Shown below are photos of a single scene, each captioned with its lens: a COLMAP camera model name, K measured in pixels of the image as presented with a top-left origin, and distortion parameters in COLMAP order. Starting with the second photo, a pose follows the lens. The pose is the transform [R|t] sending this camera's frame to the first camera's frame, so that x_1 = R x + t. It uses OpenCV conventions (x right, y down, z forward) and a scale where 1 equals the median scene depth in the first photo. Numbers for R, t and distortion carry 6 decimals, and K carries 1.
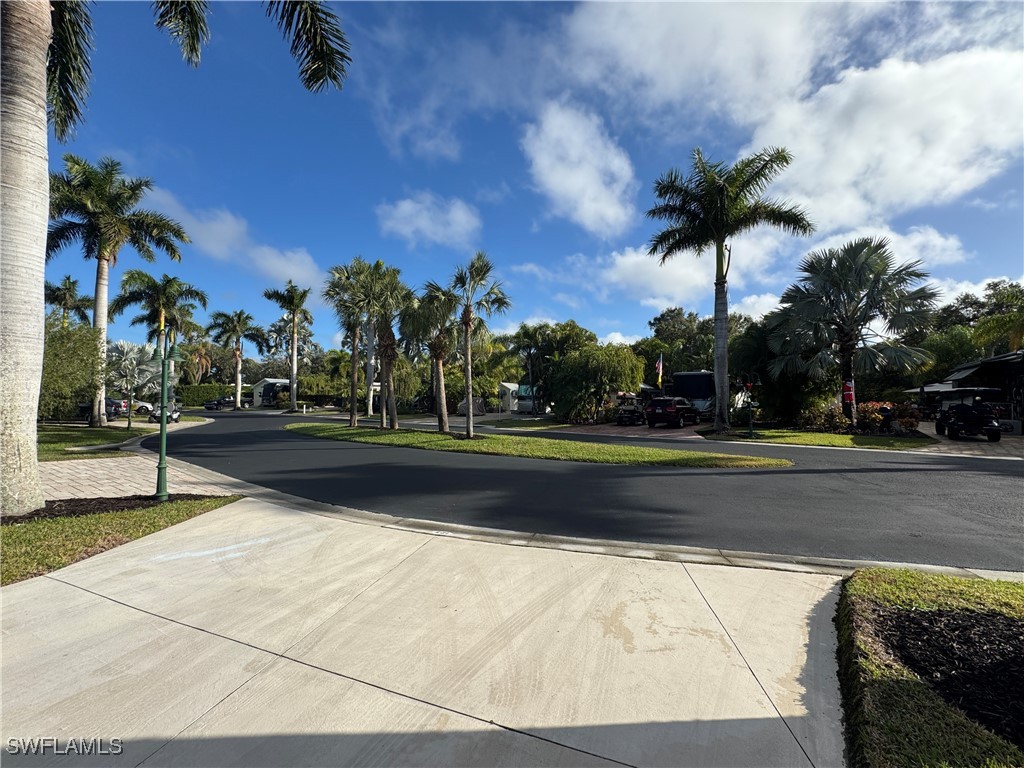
lens RADIAL K [[410.2, 0, 509.0], [0, 410.2, 387.1], [0, 0, 1]] dist [-0.000807, 0.000230]
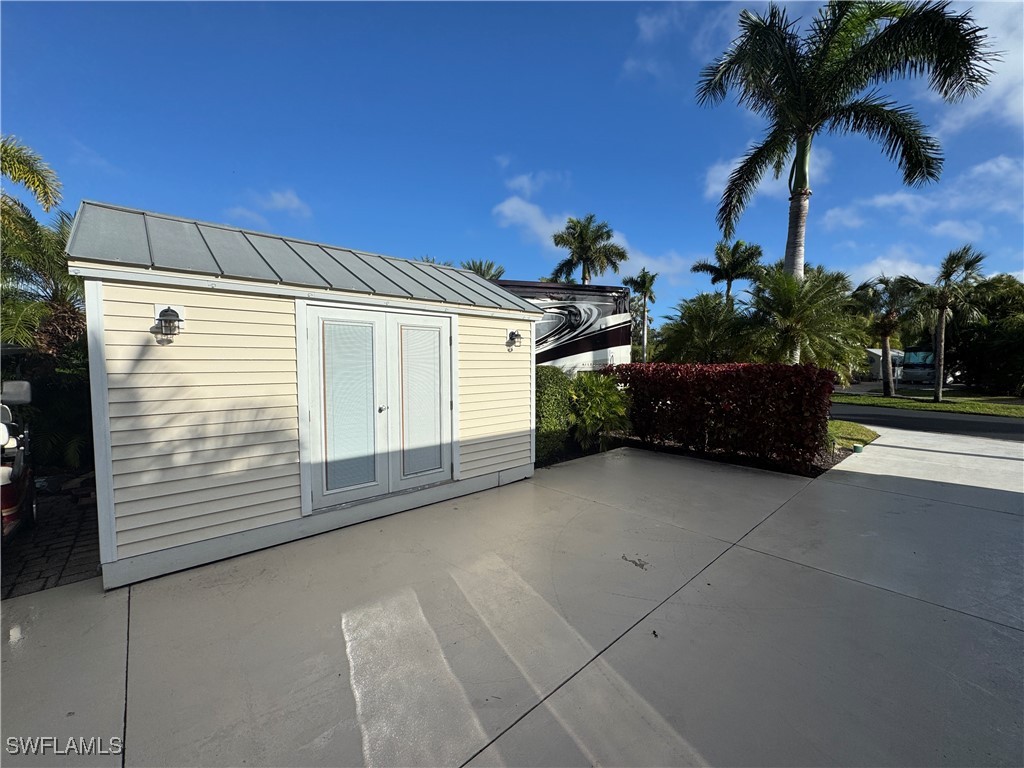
lens RADIAL K [[410.2, 0, 509.0], [0, 410.2, 387.1], [0, 0, 1]] dist [-0.000807, 0.000230]
pose [[0.801460, 0.031689, -0.597208, -0.262120], [0.018099, 0.996853, 0.077184, -0.025138], [0.597775, -0.072669, 0.798364, -0.491614]]
